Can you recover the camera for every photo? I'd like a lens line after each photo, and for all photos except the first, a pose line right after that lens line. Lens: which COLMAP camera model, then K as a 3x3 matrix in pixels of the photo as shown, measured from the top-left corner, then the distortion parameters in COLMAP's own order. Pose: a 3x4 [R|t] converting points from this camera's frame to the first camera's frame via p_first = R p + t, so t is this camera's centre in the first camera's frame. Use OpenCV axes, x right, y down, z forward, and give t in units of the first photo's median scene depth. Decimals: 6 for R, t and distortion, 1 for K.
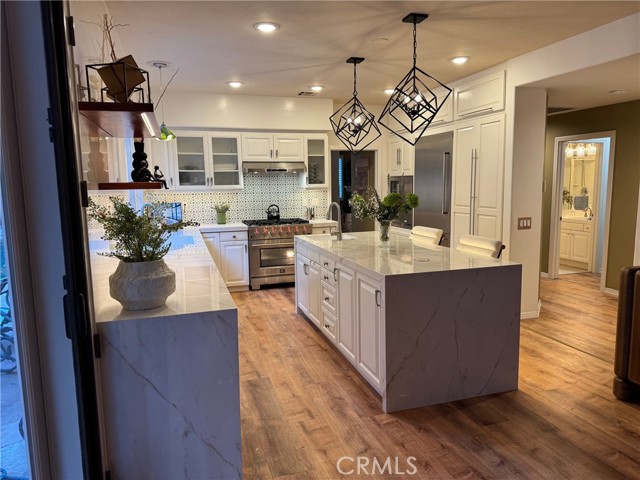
lens RADIAL K [[464.0, 0, 321.6], [0, 464.0, 237.6], [0, 0, 1]] dist [0.135240, -0.033244]
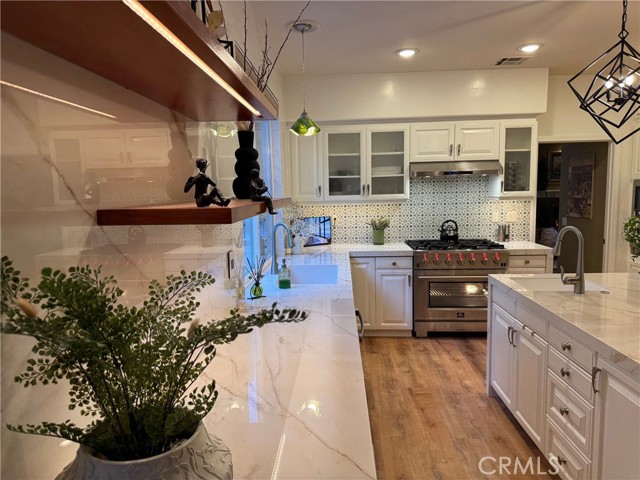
lens RADIAL K [[464.0, 0, 320.4], [0, 464.0, 238.4], [0, 0, 1]] dist [0.135240, -0.033244]
pose [[0.940762, 0.037313, -0.337007, -0.048203], [-0.039153, 0.999232, 0.001336, -0.037841], [0.336798, 0.011938, 0.941501, 0.254928]]
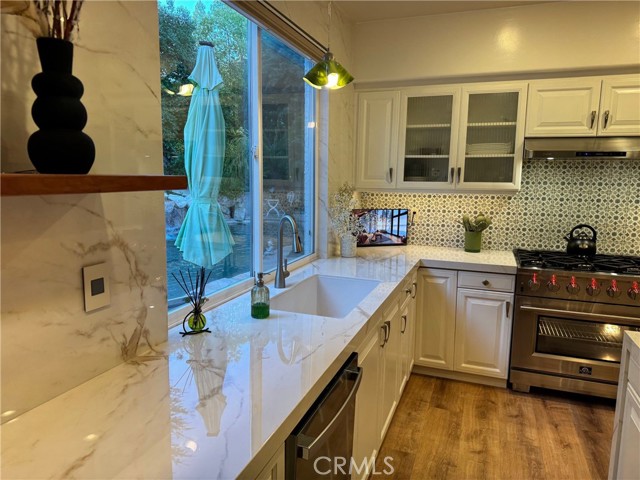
lens RADIAL K [[460.3, 0, 317.1], [0, 460.3, 234.9], [0, 0, 1]] dist [0.029990, -0.021465]
pose [[0.787670, 0.109389, -0.606308, -0.029376], [-0.101840, 0.993691, 0.046978, -0.058161], [0.607622, 0.024743, 0.793841, 0.468096]]
